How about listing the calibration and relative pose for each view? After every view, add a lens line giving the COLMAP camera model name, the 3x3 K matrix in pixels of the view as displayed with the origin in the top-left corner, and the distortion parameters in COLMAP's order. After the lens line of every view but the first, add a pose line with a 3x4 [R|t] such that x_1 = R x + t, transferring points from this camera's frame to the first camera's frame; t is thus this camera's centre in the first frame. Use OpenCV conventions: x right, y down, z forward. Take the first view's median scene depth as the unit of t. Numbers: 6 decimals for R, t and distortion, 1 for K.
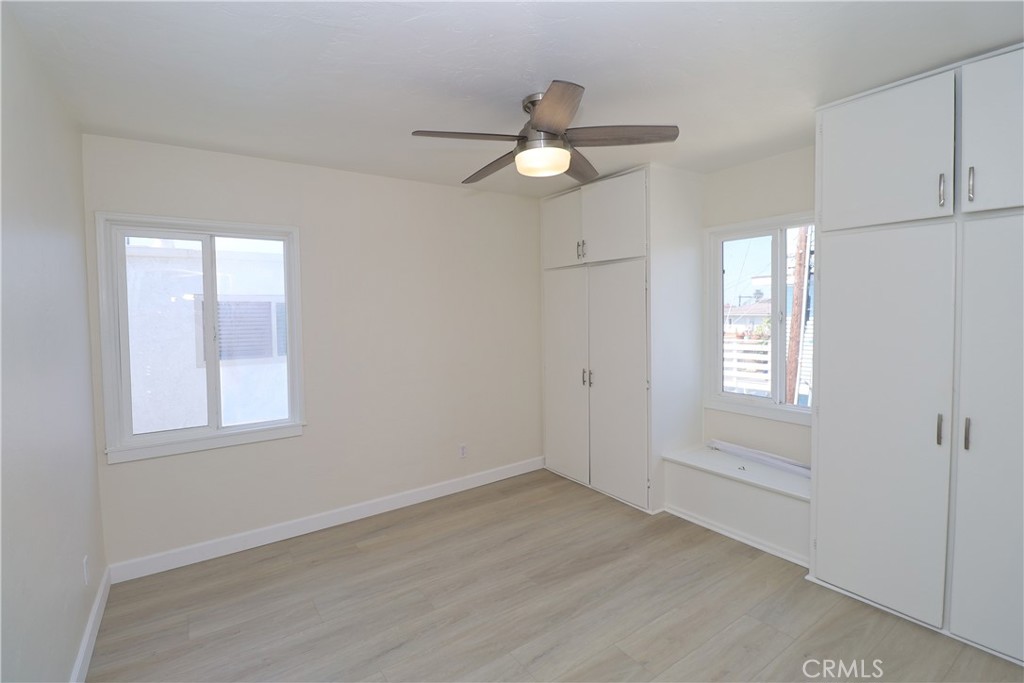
lens RADIAL K [[472.3, 0, 513.2], [0, 472.3, 328.2], [0, 0, 1]] dist [0.002125, -0.014091]
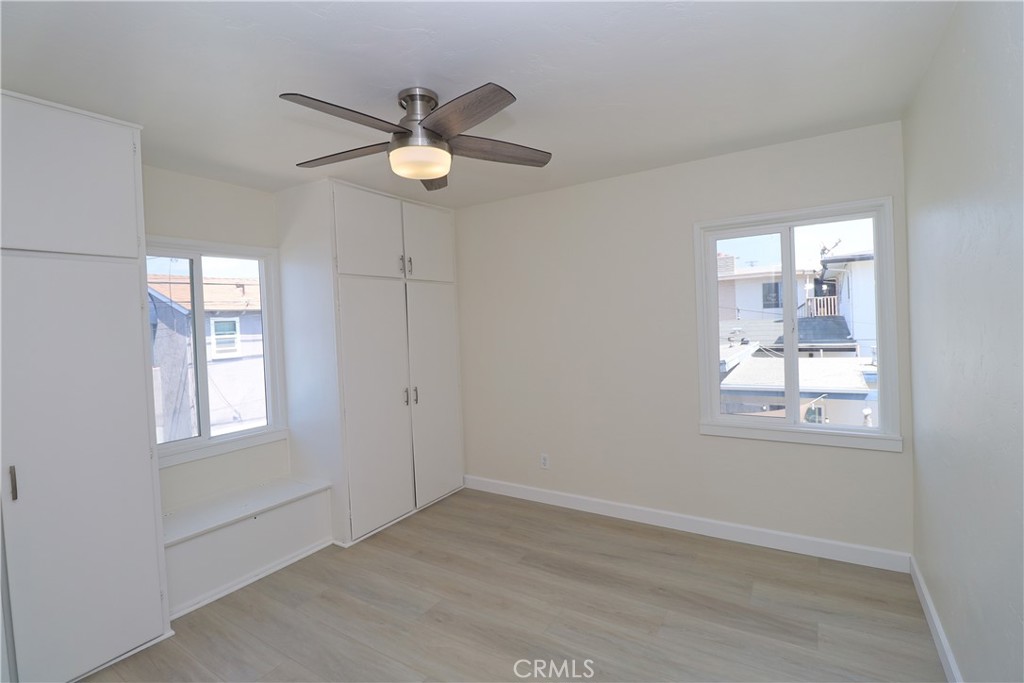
lens RADIAL K [[472.3, 0, 513.2], [0, 472.3, 328.2], [0, 0, 1]] dist [0.002125, -0.014091]
pose [[-0.385743, 0.023315, 0.922311, -0.708562], [0.082686, 0.996531, 0.009391, -0.020965], [-0.918893, 0.079885, -0.386333, 1.022694]]
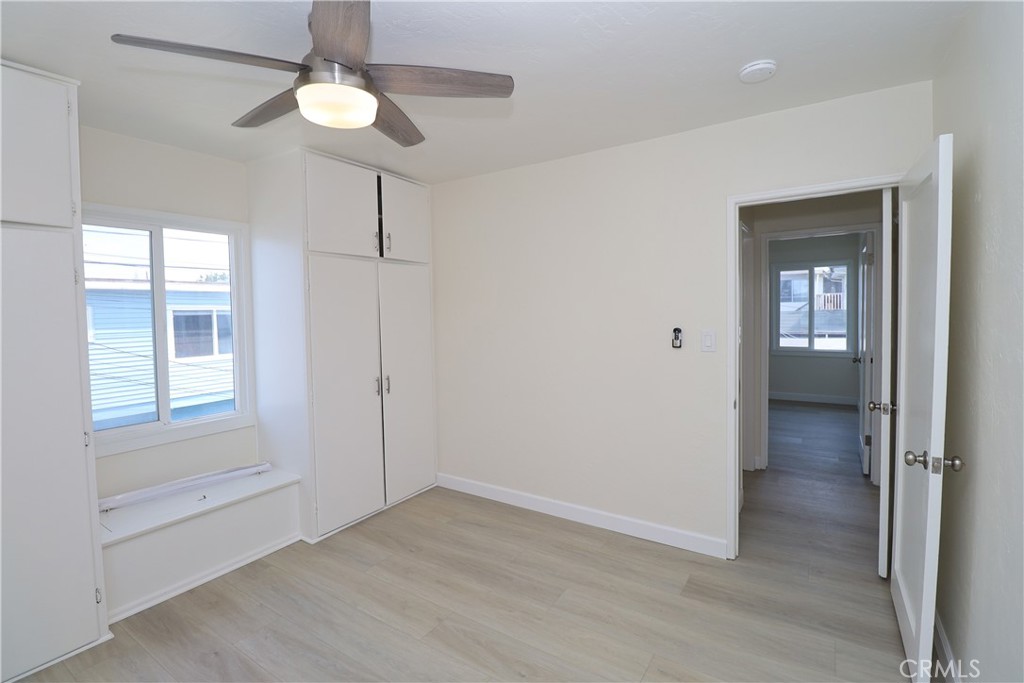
lens RADIAL K [[472.3, 0, 513.2], [0, 472.3, 328.2], [0, 0, 1]] dist [0.002125, -0.014091]
pose [[-0.369927, -0.014125, 0.928954, -0.638183], [0.061092, 0.997351, 0.039493, -0.017830], [-0.927050, 0.071361, -0.368084, 0.923586]]
